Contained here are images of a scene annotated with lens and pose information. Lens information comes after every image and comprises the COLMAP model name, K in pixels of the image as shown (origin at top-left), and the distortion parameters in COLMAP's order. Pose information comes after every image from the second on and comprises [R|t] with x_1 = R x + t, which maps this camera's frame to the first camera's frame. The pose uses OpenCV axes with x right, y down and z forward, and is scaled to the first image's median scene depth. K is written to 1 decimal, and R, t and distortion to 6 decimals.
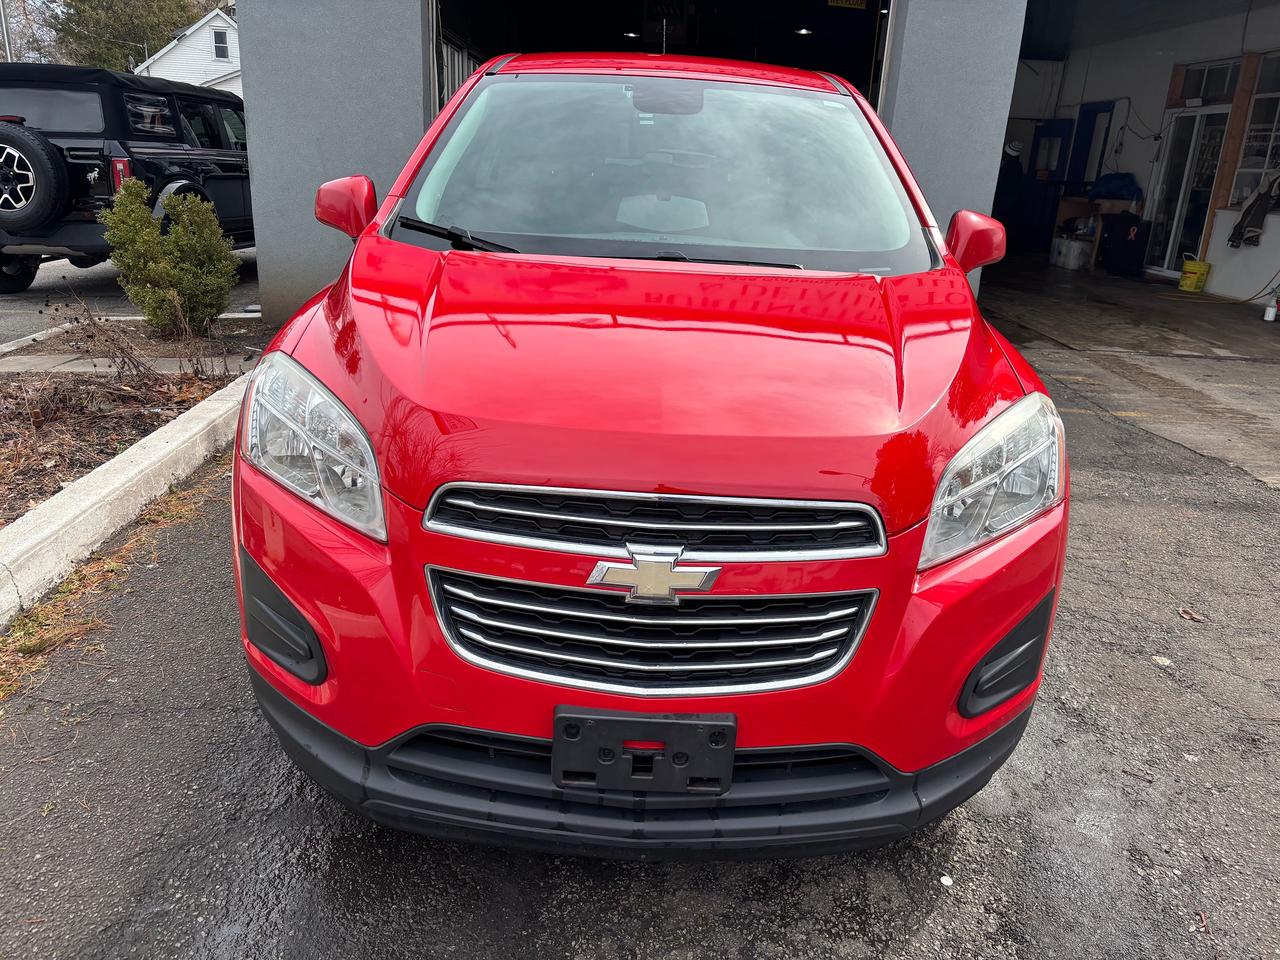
lens RADIAL K [[959.8, 0, 647.6], [0, 959.8, 483.6], [0, 0, 1]] dist [0.063339, -0.063171]
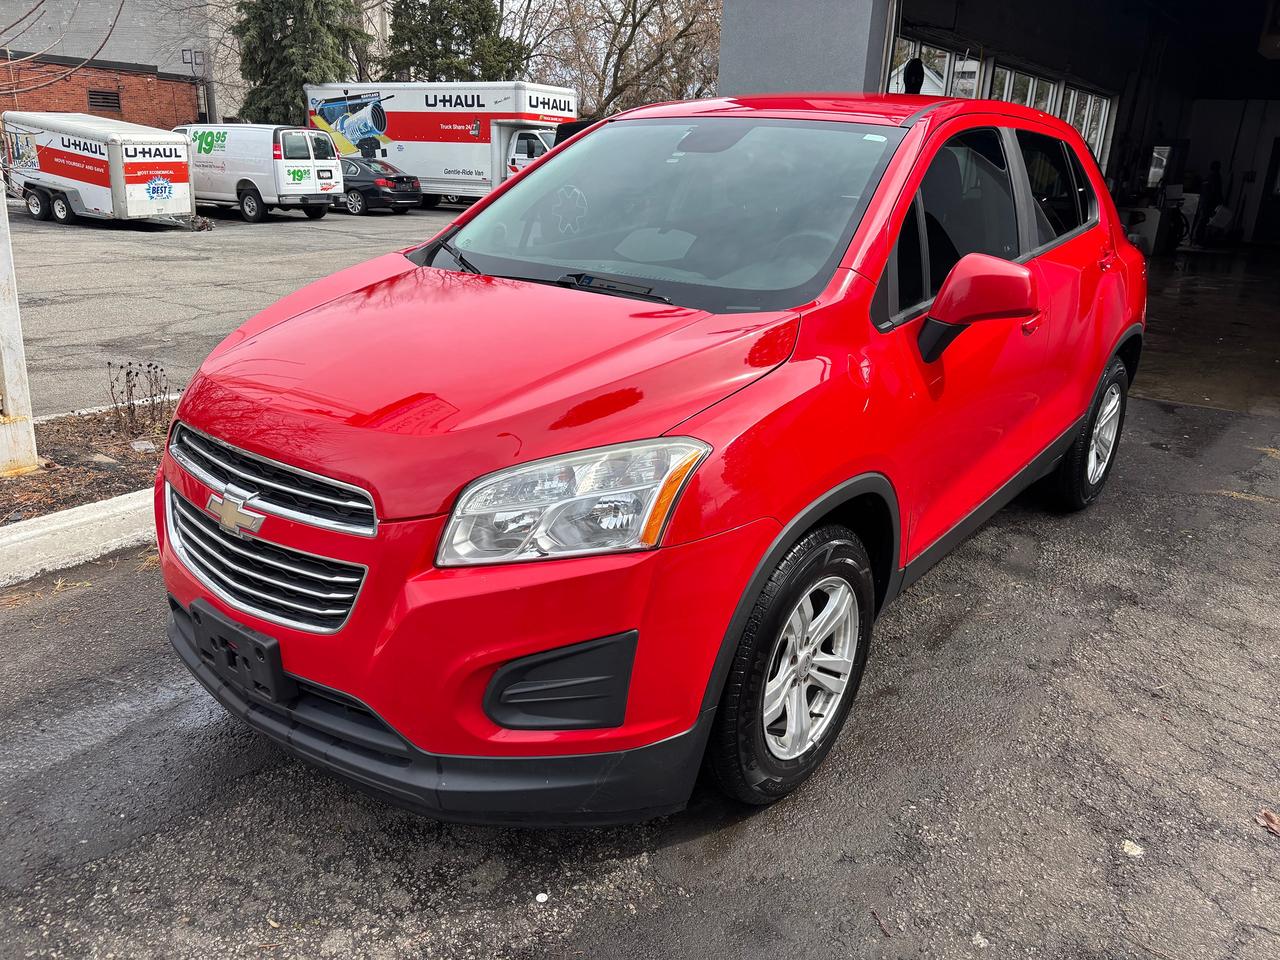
lens RADIAL K [[959.8, 0, 642.2], [0, 959.8, 476.4], [0, 0, 1]] dist [0.063339, -0.063171]
pose [[0.781180, 0.170254, -0.600642, 1.166878], [-0.192231, 0.980949, 0.028043, -0.090483], [0.593974, 0.093555, 0.799026, 0.268763]]
